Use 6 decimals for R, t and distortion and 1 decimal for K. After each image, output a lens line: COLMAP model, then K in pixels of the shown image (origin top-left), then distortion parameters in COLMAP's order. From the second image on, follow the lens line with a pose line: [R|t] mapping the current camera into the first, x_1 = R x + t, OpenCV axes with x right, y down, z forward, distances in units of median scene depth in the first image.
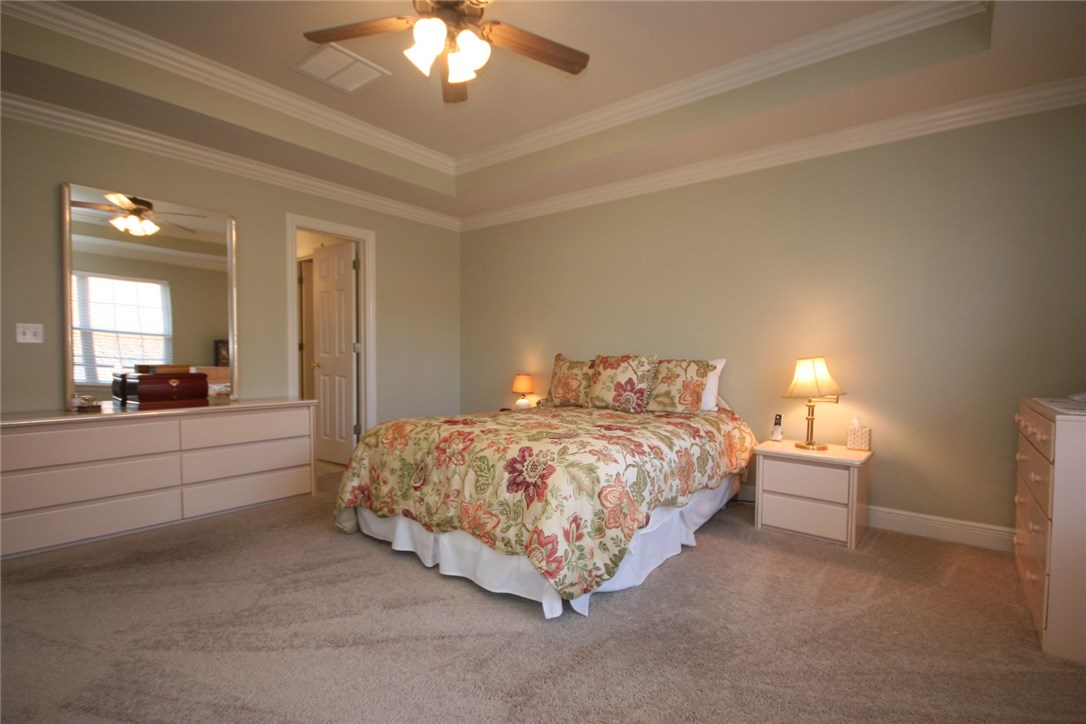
lens RADIAL K [[503.4, 0, 547.4], [0, 503.4, 361.8], [0, 0, 1]] dist [-0.001961, -0.001592]
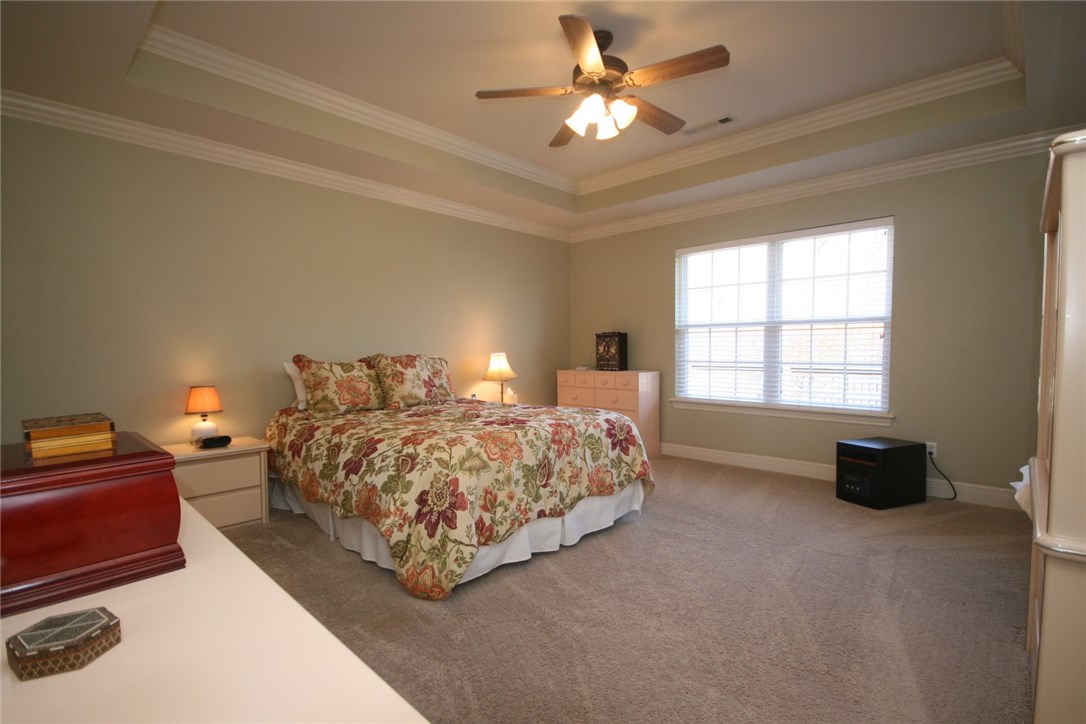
lens RADIAL K [[503.4, 0, 547.6], [0, 503.4, 367.5], [0, 0, 1]] dist [-0.001961, -0.001592]
pose [[0.101614, -0.039158, 0.994053, -1.320165], [0.030189, 0.998886, 0.036262, -0.031378], [-0.994366, 0.026325, 0.102683, 0.903233]]
